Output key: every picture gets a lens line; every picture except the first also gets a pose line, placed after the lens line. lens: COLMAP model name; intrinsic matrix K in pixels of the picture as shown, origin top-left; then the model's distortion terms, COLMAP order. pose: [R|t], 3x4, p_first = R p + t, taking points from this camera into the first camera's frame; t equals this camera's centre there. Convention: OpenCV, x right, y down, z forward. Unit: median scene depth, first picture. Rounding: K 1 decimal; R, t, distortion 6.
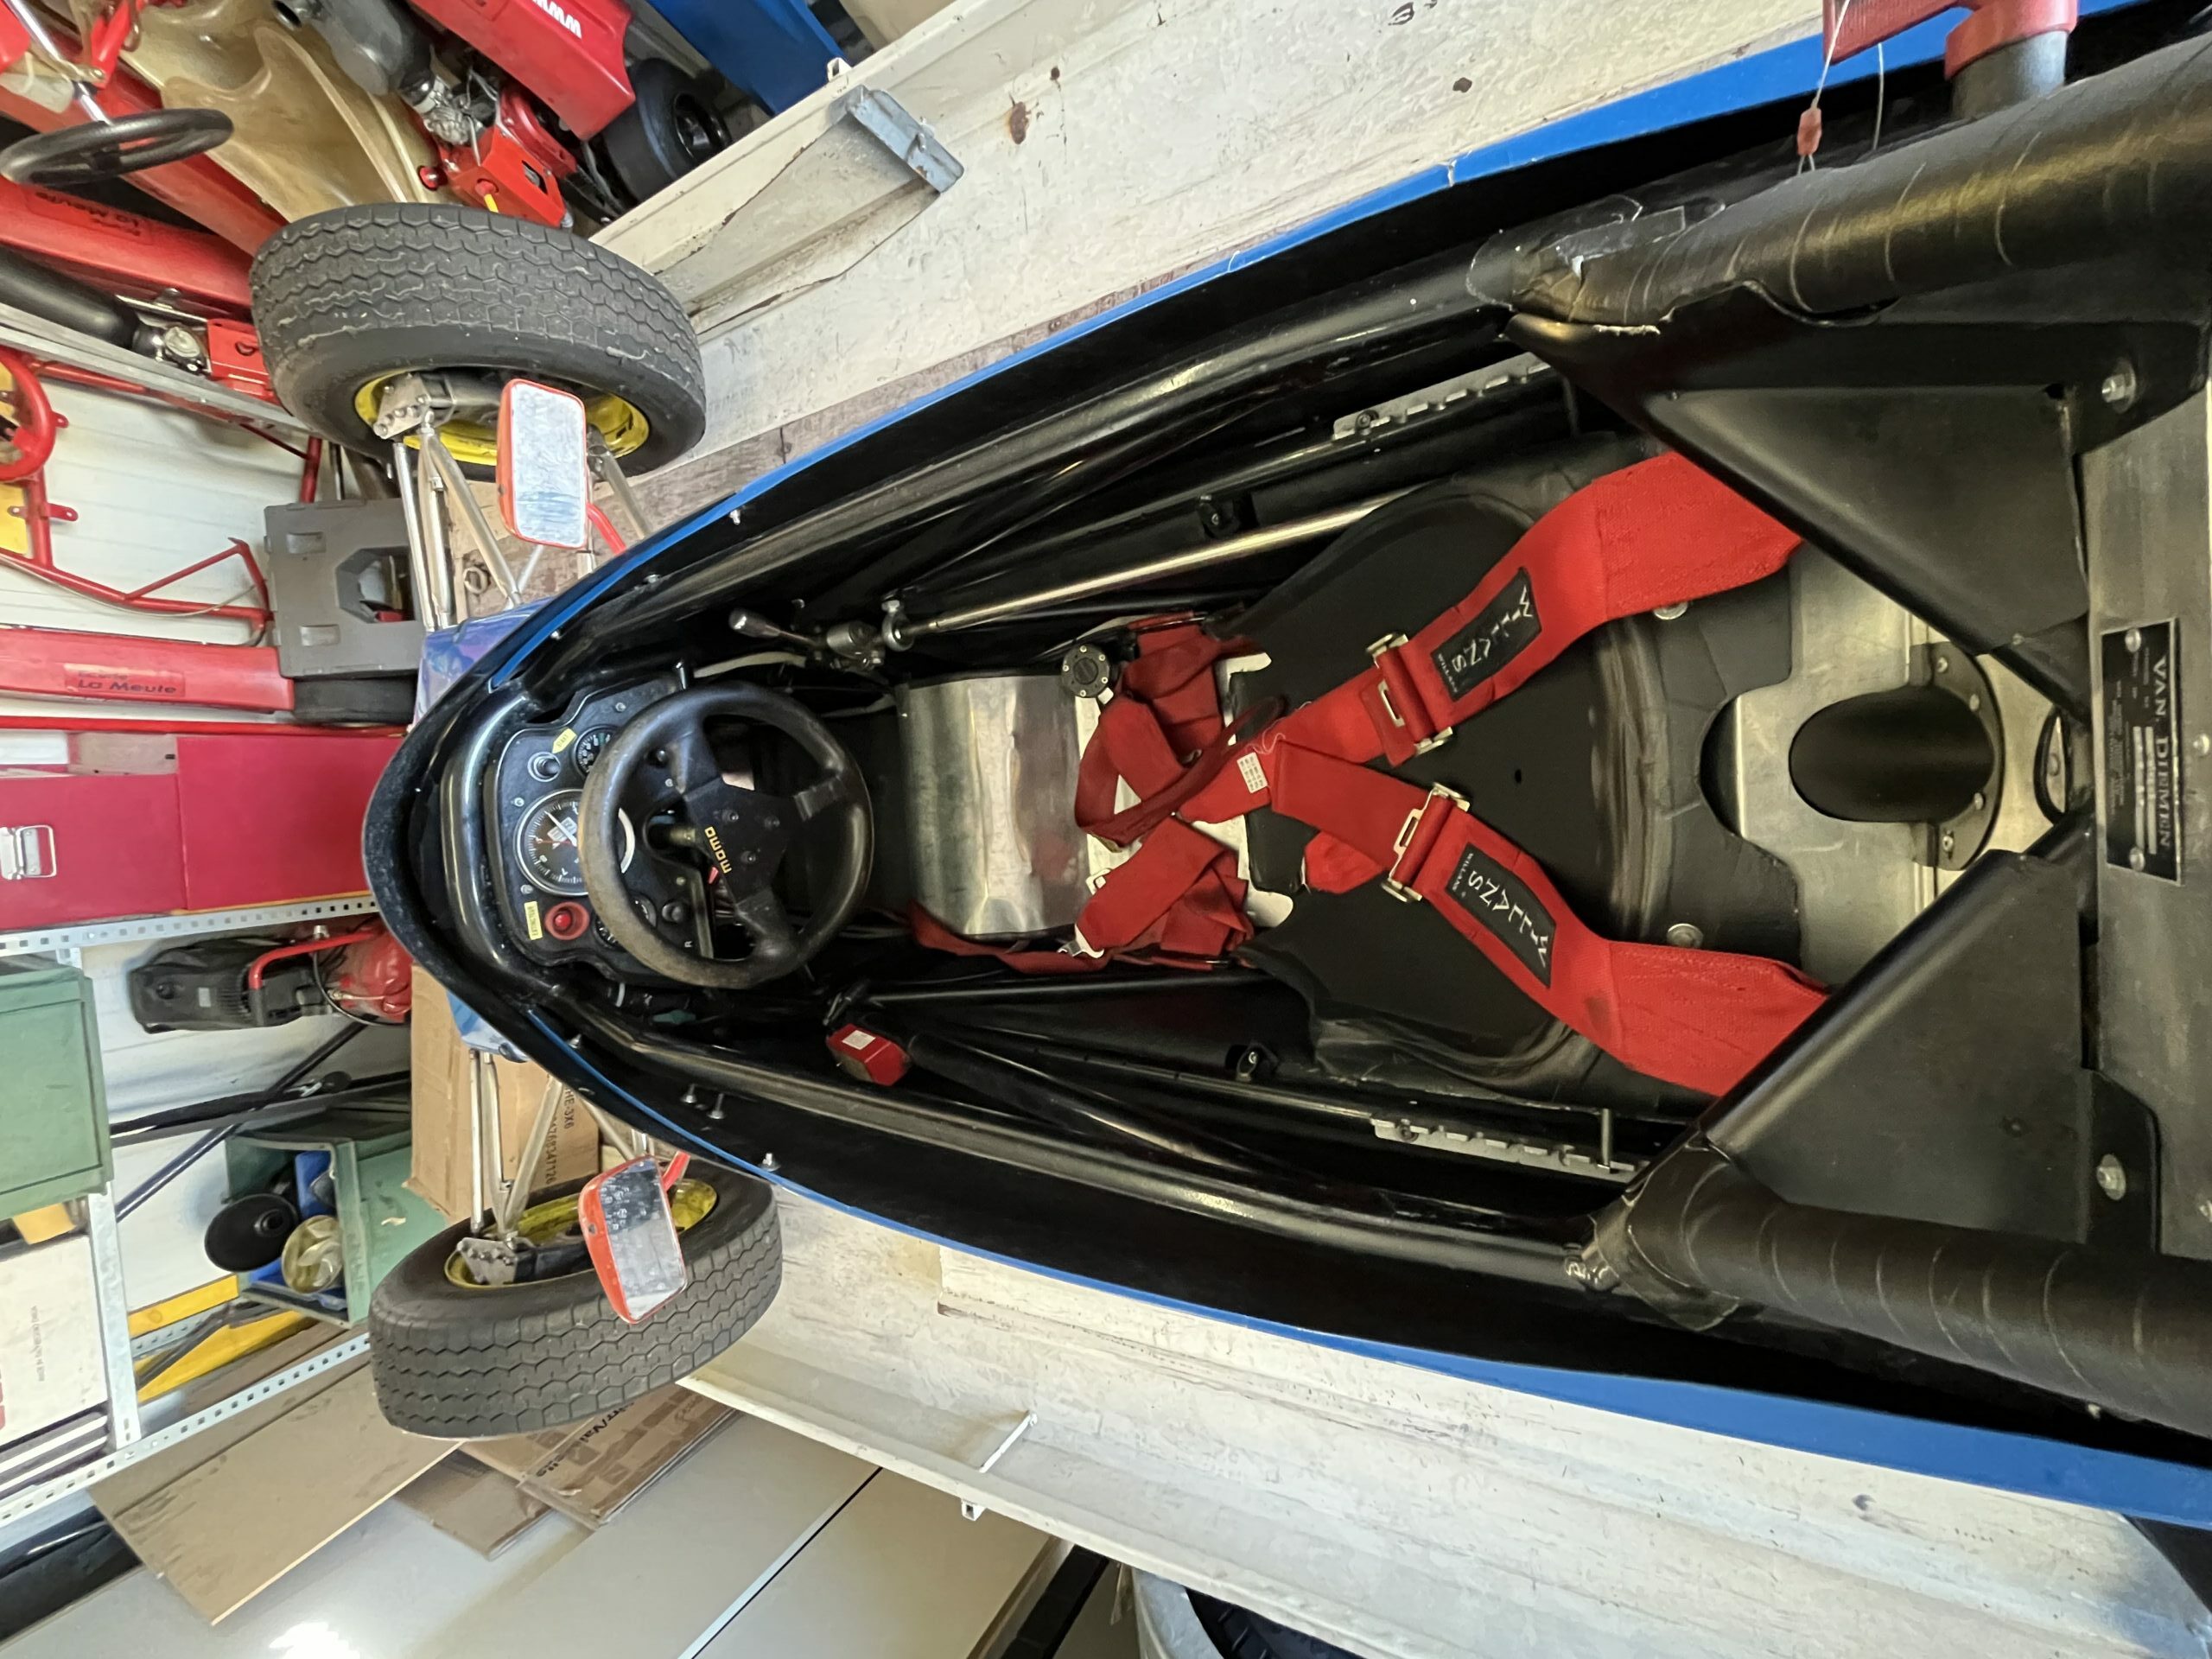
lens RADIAL K [[895.6, 0, 1106.0], [0, 895.6, 829.5], [0, 0, 1]] dist [0.000519, -0.002458]
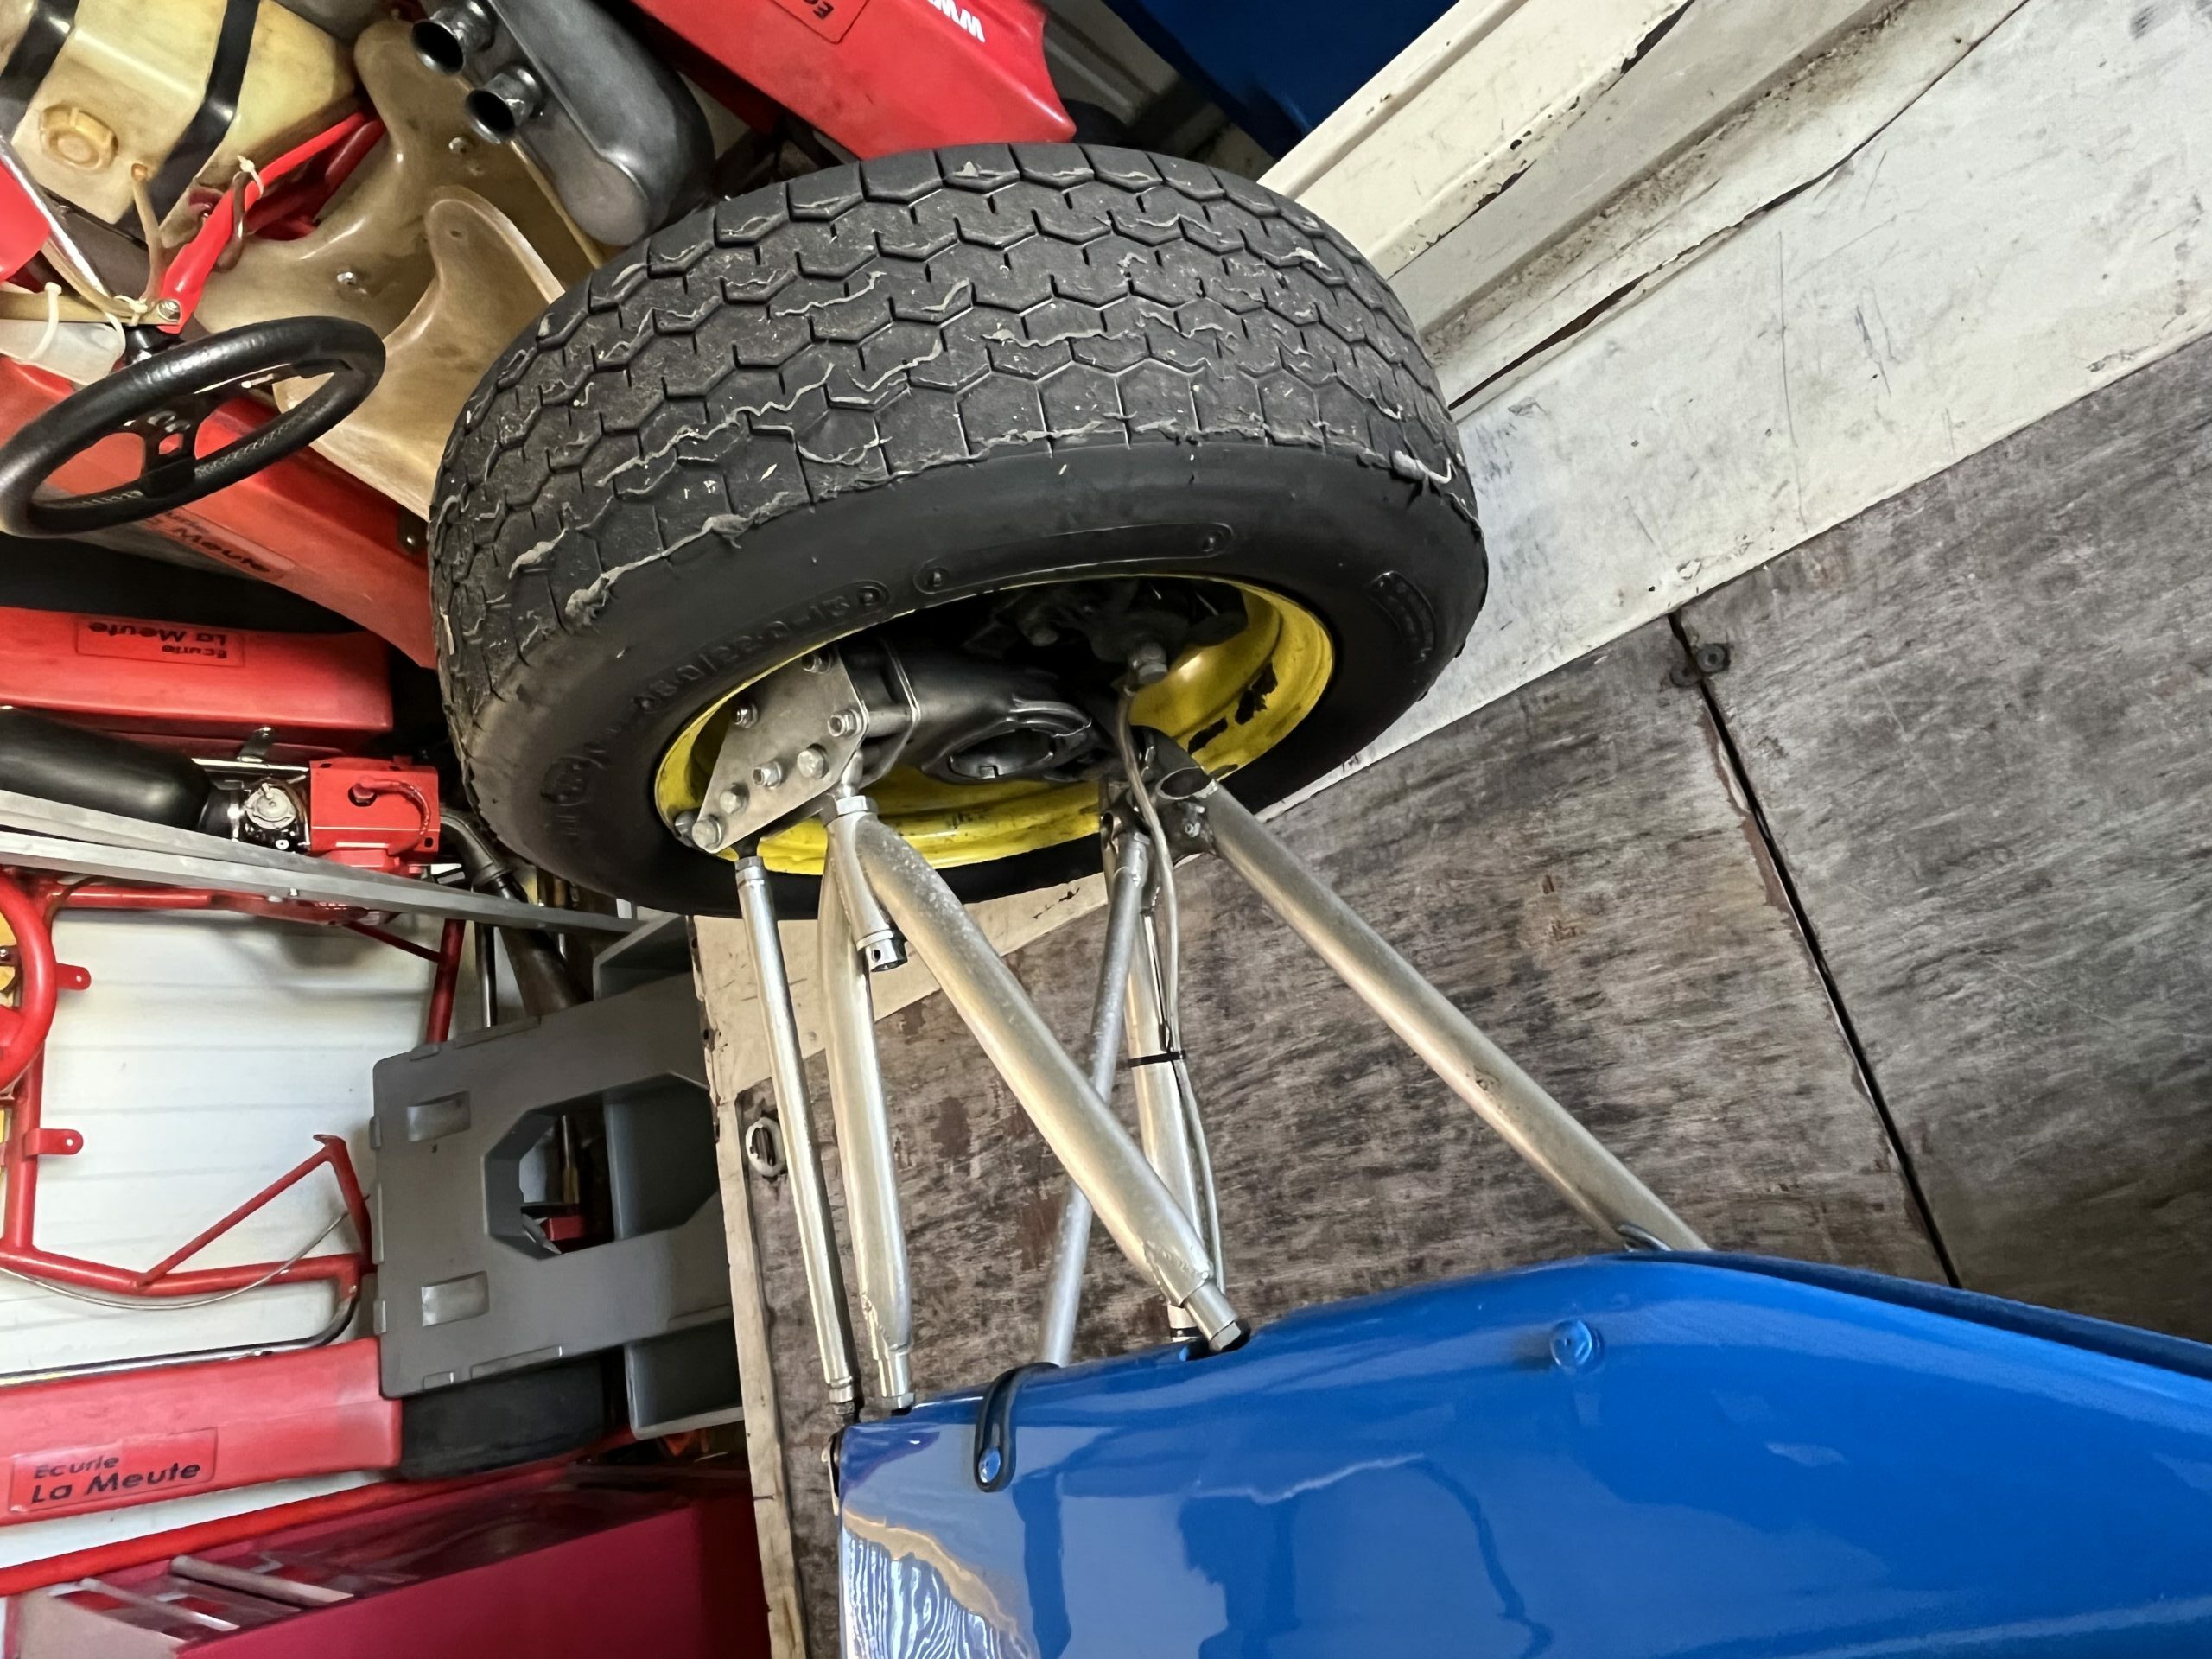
lens RADIAL K [[1400.9, 0, 1106.0], [0, 1400.9, 829.5], [0, 0, 1]] dist [-0.010805, -0.002119]
pose [[0.954263, -0.211470, -0.211337, -0.347714], [0.125990, 0.925497, -0.357187, -0.149201], [0.271126, 0.314223, 0.909810, 0.345196]]
